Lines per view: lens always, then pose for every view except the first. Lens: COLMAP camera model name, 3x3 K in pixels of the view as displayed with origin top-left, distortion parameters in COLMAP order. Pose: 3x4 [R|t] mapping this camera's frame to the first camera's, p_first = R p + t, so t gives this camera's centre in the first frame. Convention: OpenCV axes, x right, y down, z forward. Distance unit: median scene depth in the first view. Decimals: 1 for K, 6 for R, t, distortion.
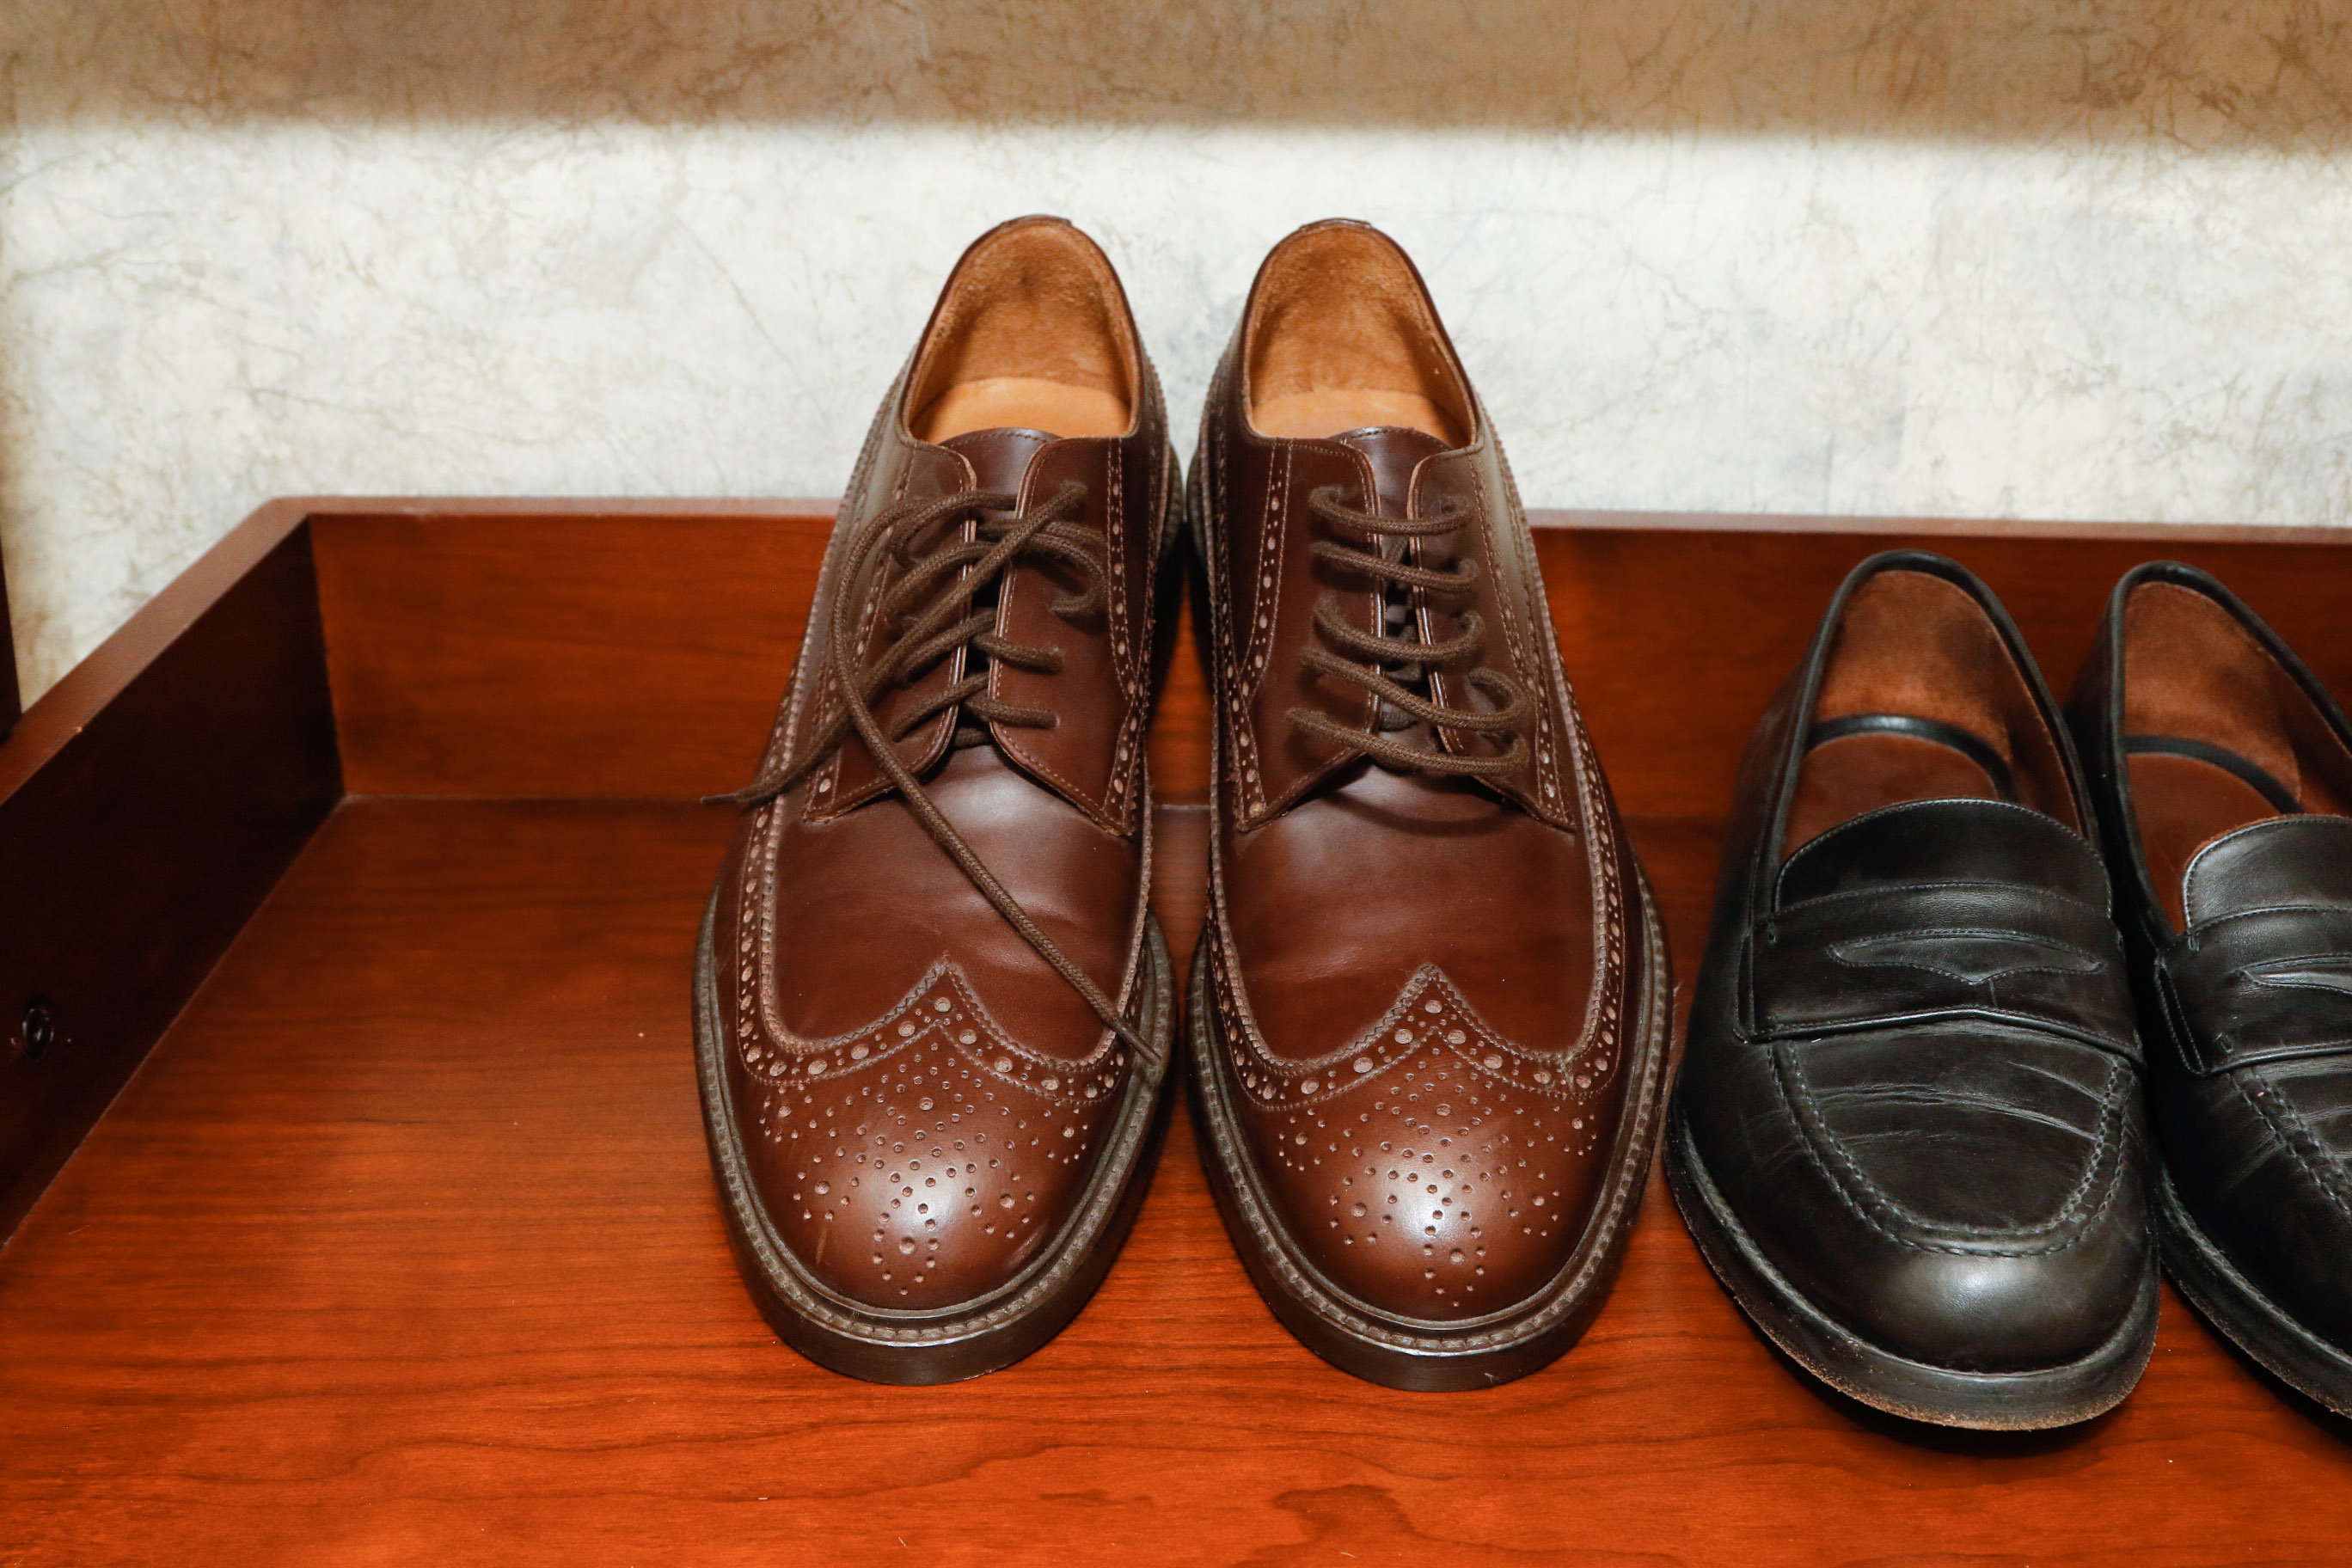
lens RADIAL K [[2570.9, 0, 1227.9], [0, 2570.9, 808.8], [0, 0, 1]] dist [-0.108333, 0.000000]
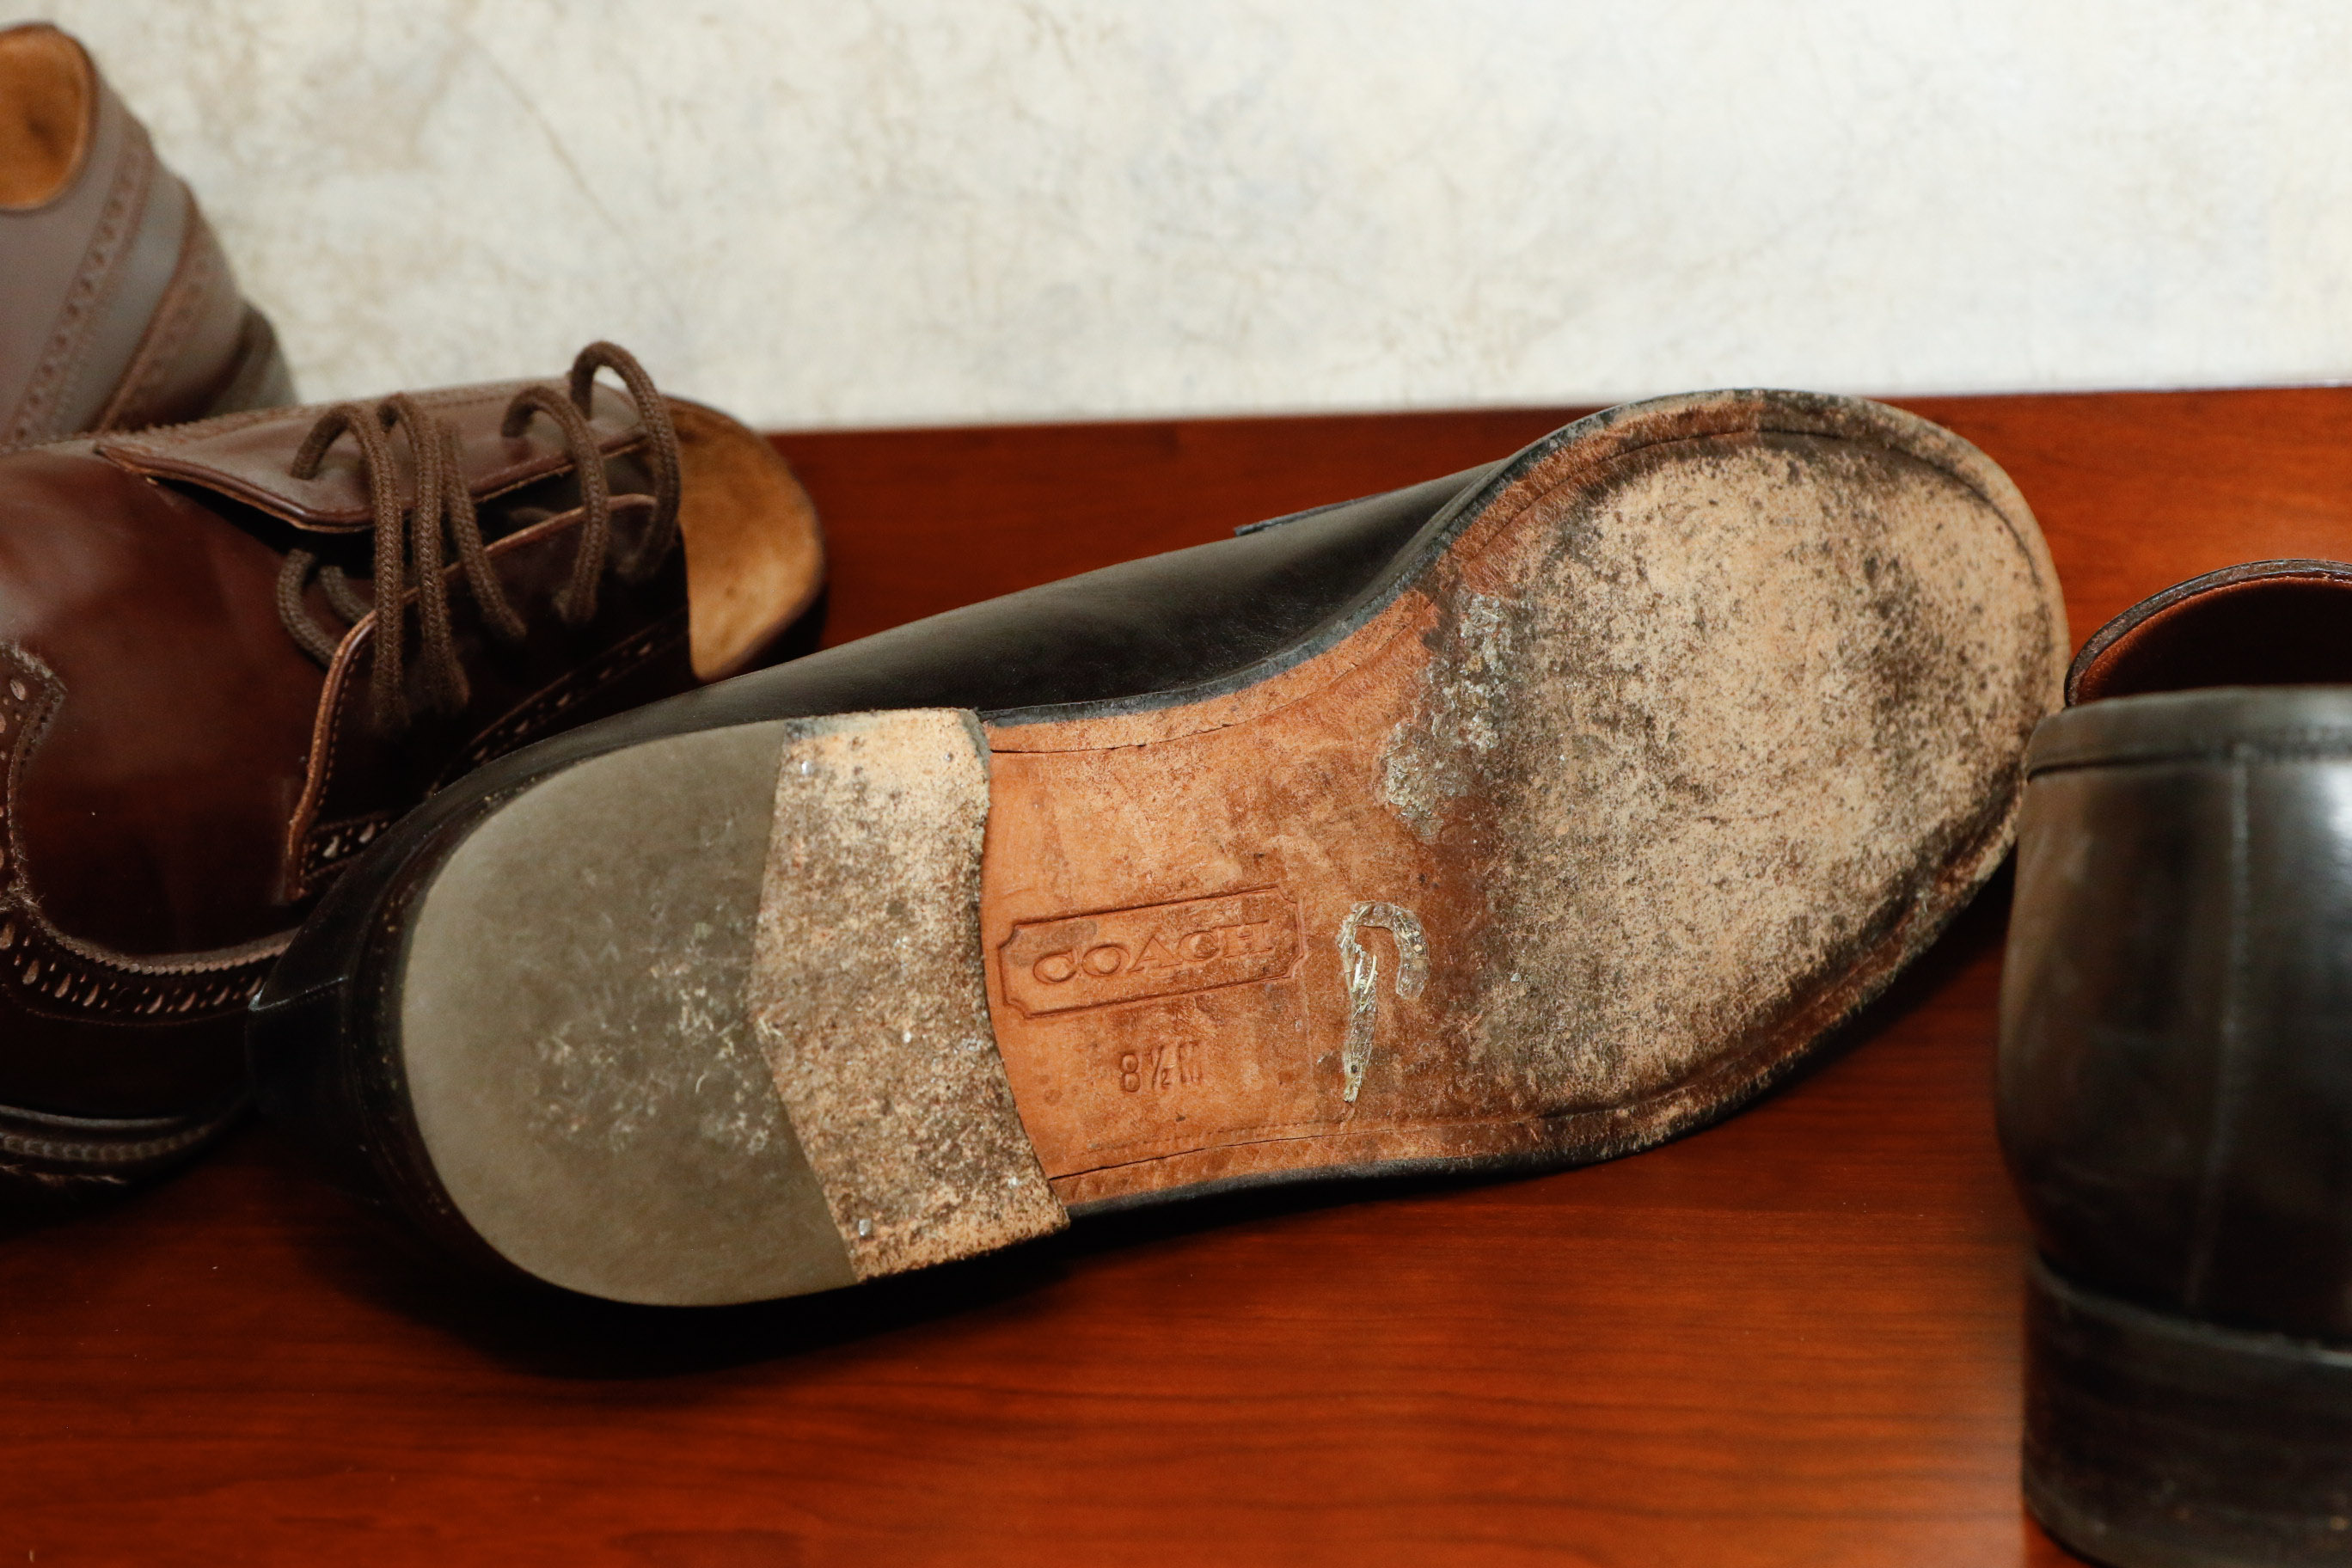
lens RADIAL K [[3684.4, 0, 1166.0], [0, 3684.4, 778.2], [0, 0, 1]] dist [-0.014545, 0.000000]
pose [[0.960410, -0.017045, -0.278070, 0.258875], [-0.040069, 0.979298, -0.198418, 0.172466], [0.275696, 0.201705, 0.939844, 0.111327]]
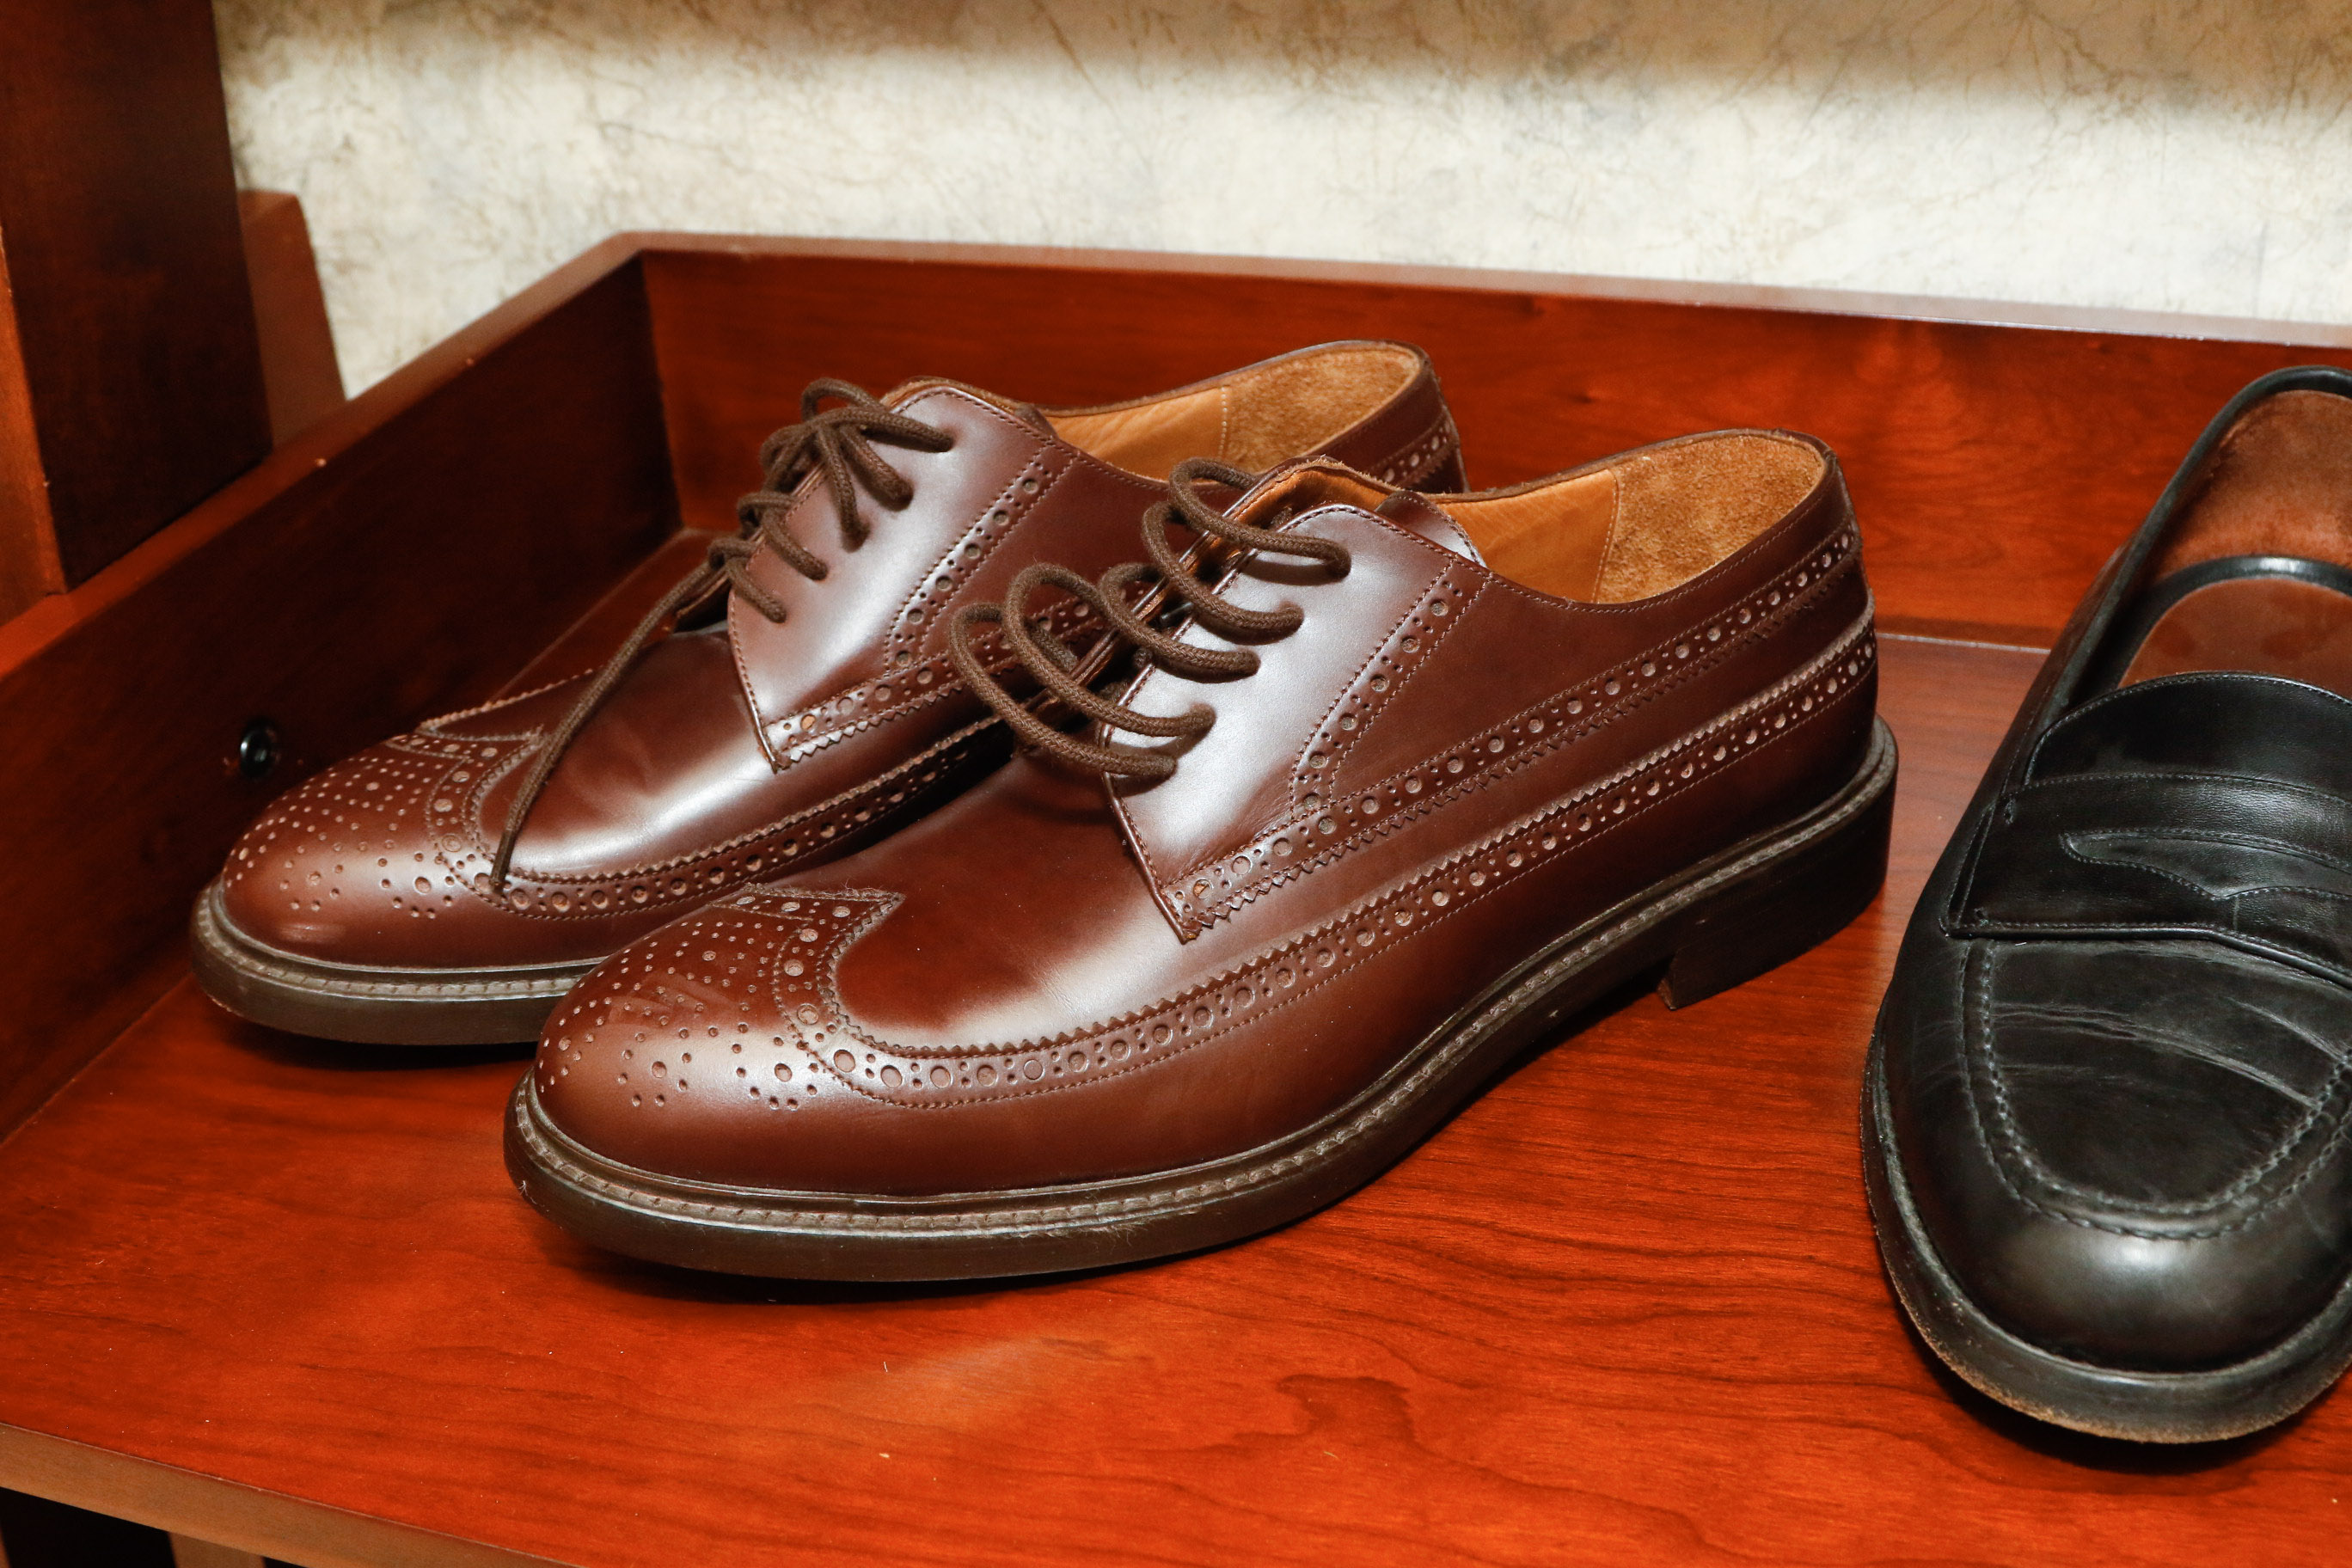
lens RADIAL K [[2570.9, 0, 1183.7], [0, 2570.9, 799.5], [0, 0, 1]] dist [-0.108333, 0.000000]
pose [[0.954350, 0.093221, -0.283772, 0.150183], [-0.064466, 0.991943, 0.109053, -0.024351], [0.291652, -0.085781, 0.952670, 0.082482]]
